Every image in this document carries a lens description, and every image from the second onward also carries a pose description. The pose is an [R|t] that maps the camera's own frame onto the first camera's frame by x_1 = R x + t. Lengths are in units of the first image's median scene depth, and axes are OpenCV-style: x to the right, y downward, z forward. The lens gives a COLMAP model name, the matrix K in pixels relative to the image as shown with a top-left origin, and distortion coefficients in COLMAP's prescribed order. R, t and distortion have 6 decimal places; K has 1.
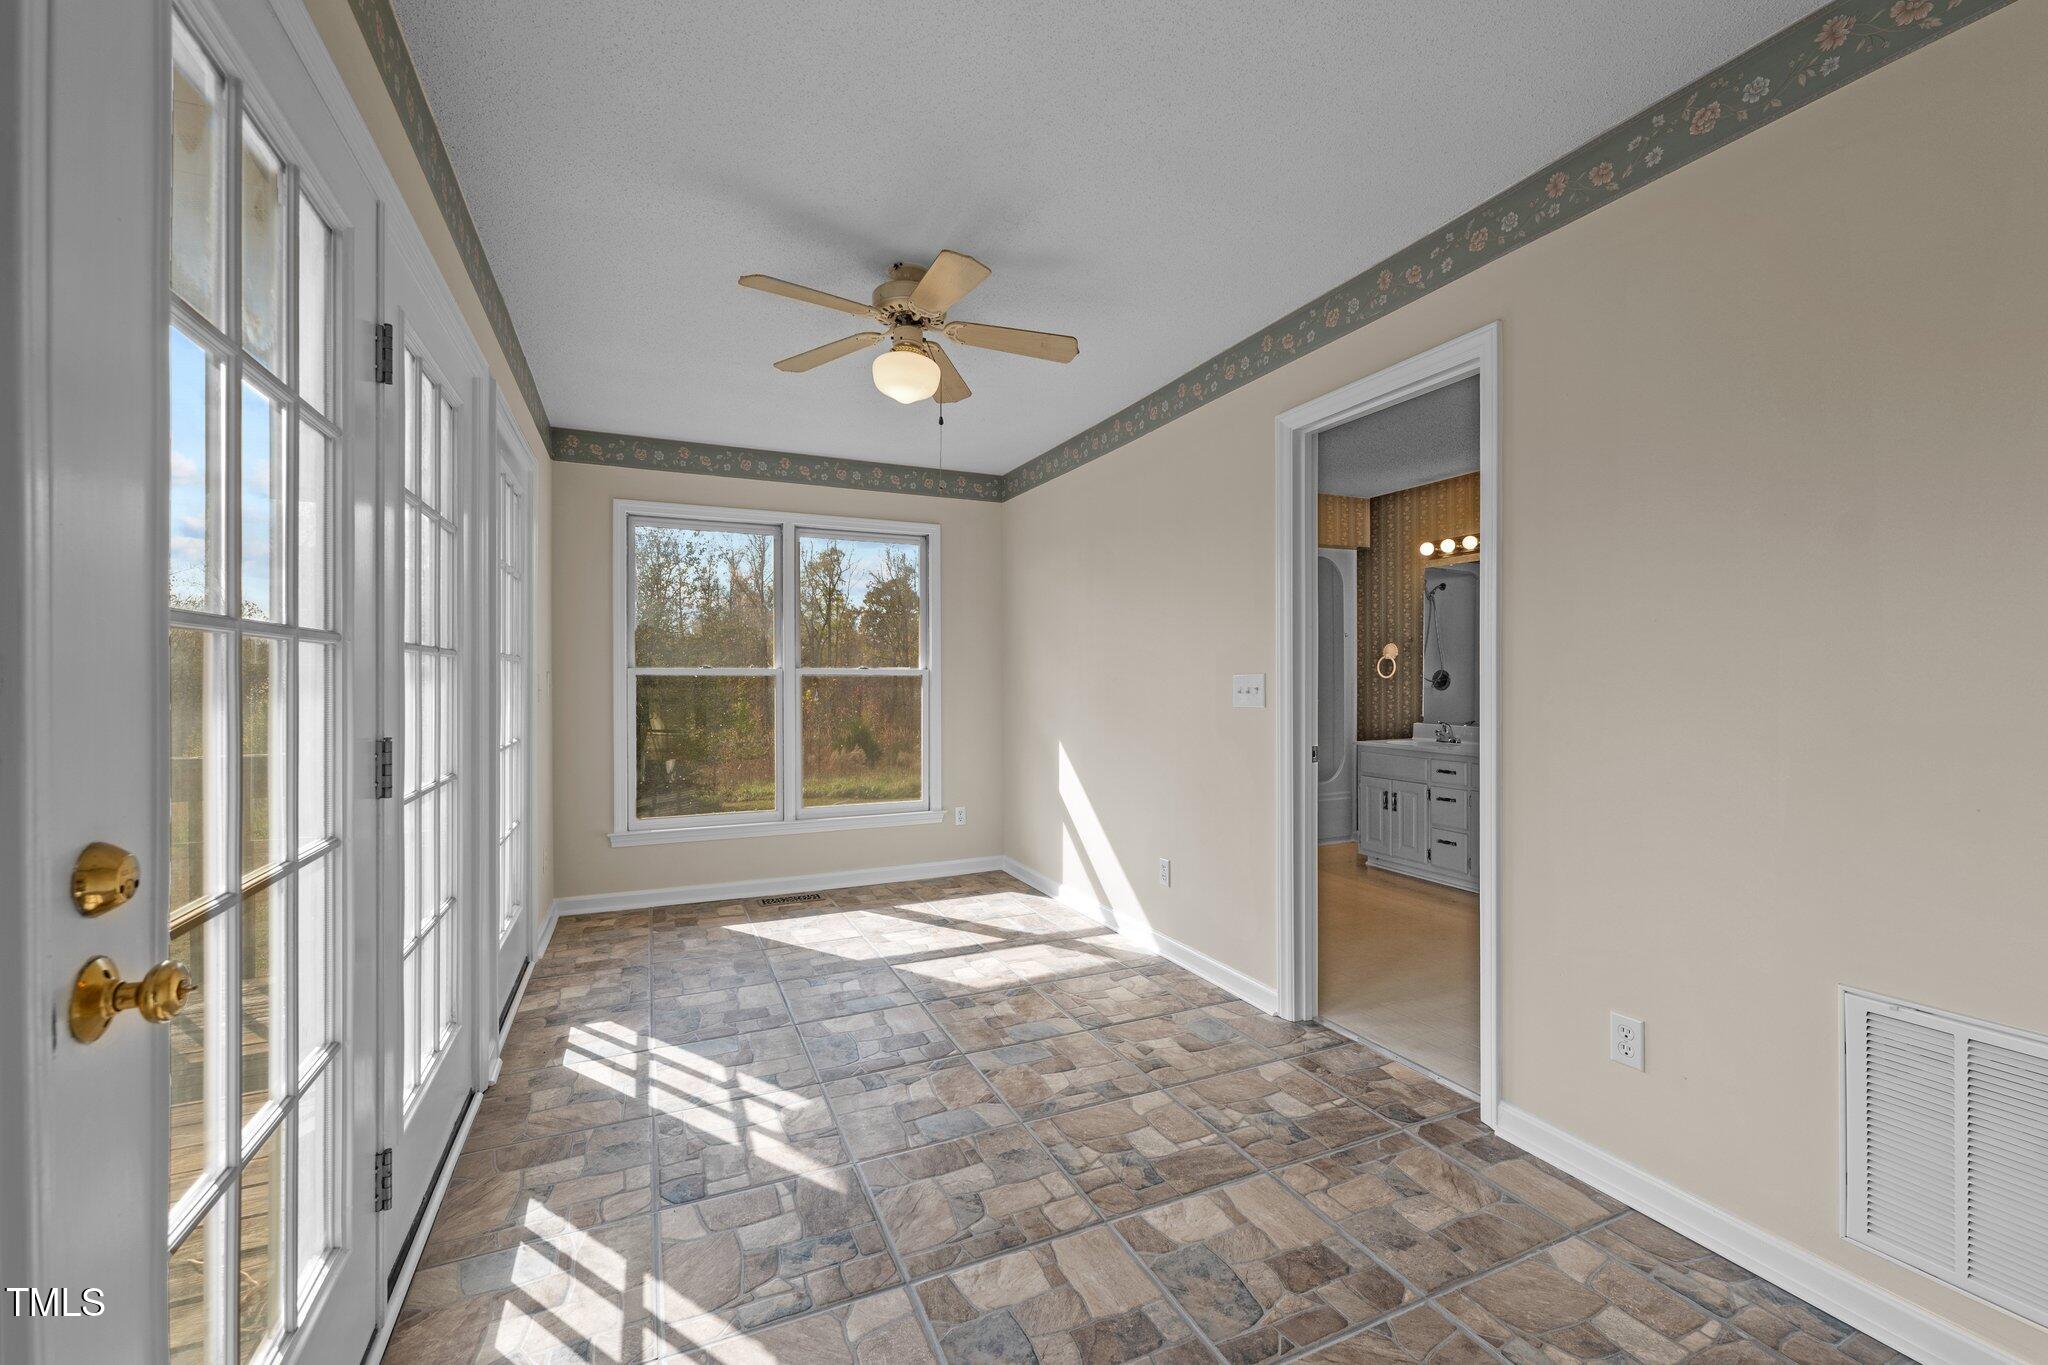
lens RADIAL K [[822.4, 0, 983.7], [0, 822.4, 672.3], [0, 0, 1]] dist [-0.023922, -0.000132]
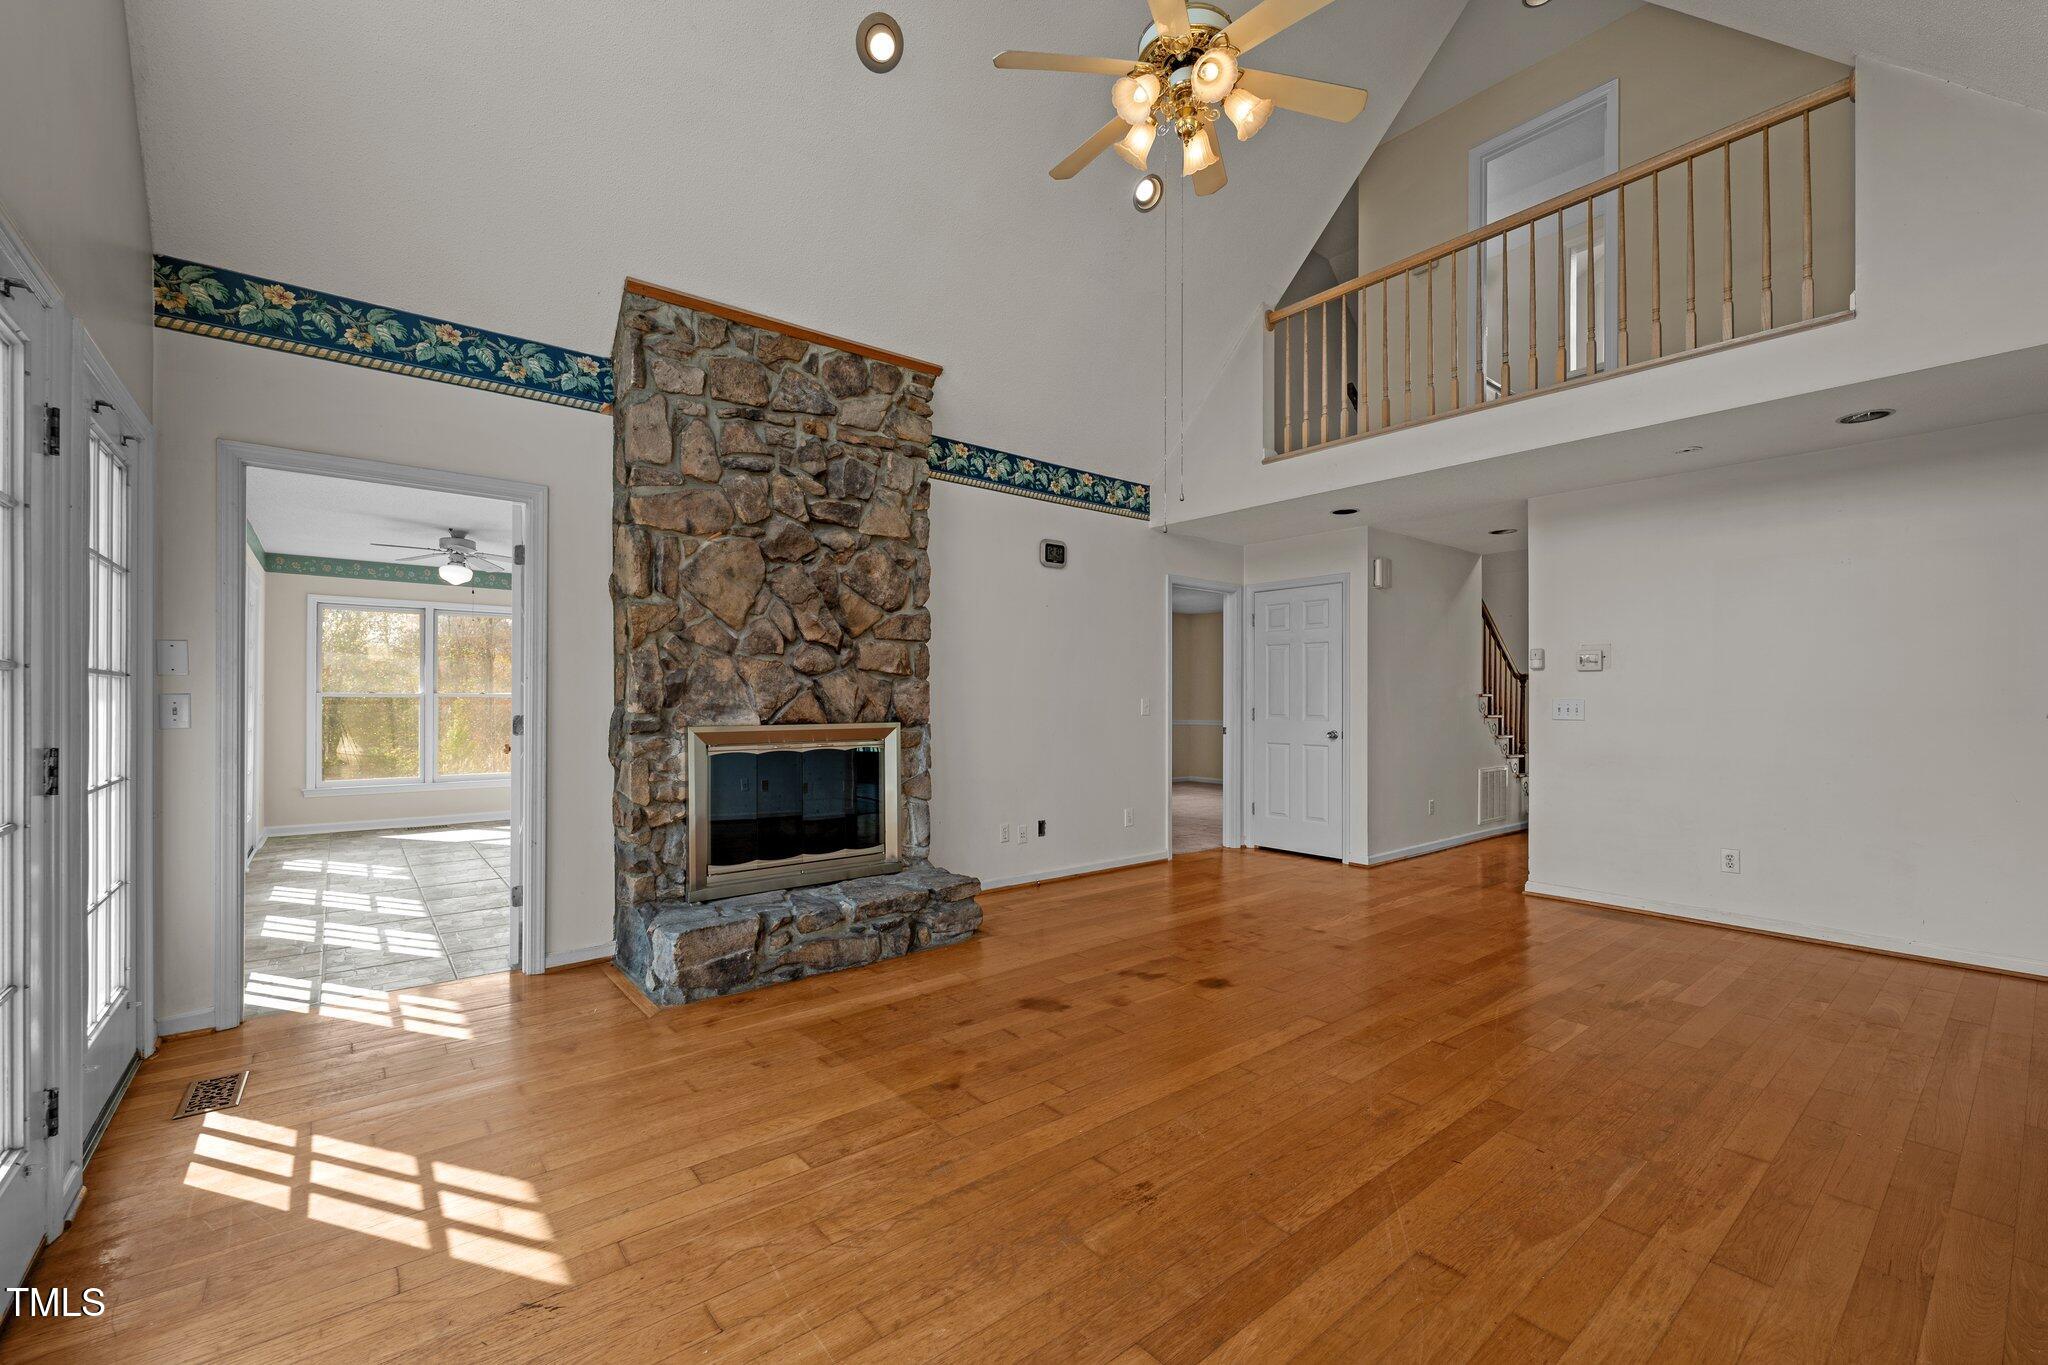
lens RADIAL K [[837.7, 0, 1033.6], [0, 837.7, 685.7], [0, 0, 1]] dist [0.002495, -0.000439]
pose [[0.947789, -0.006321, 0.318837, 0.241246], [0.006485, 0.999979, 0.000547, 0.000011], [-0.318834, 0.001549, 0.947809, -0.638704]]
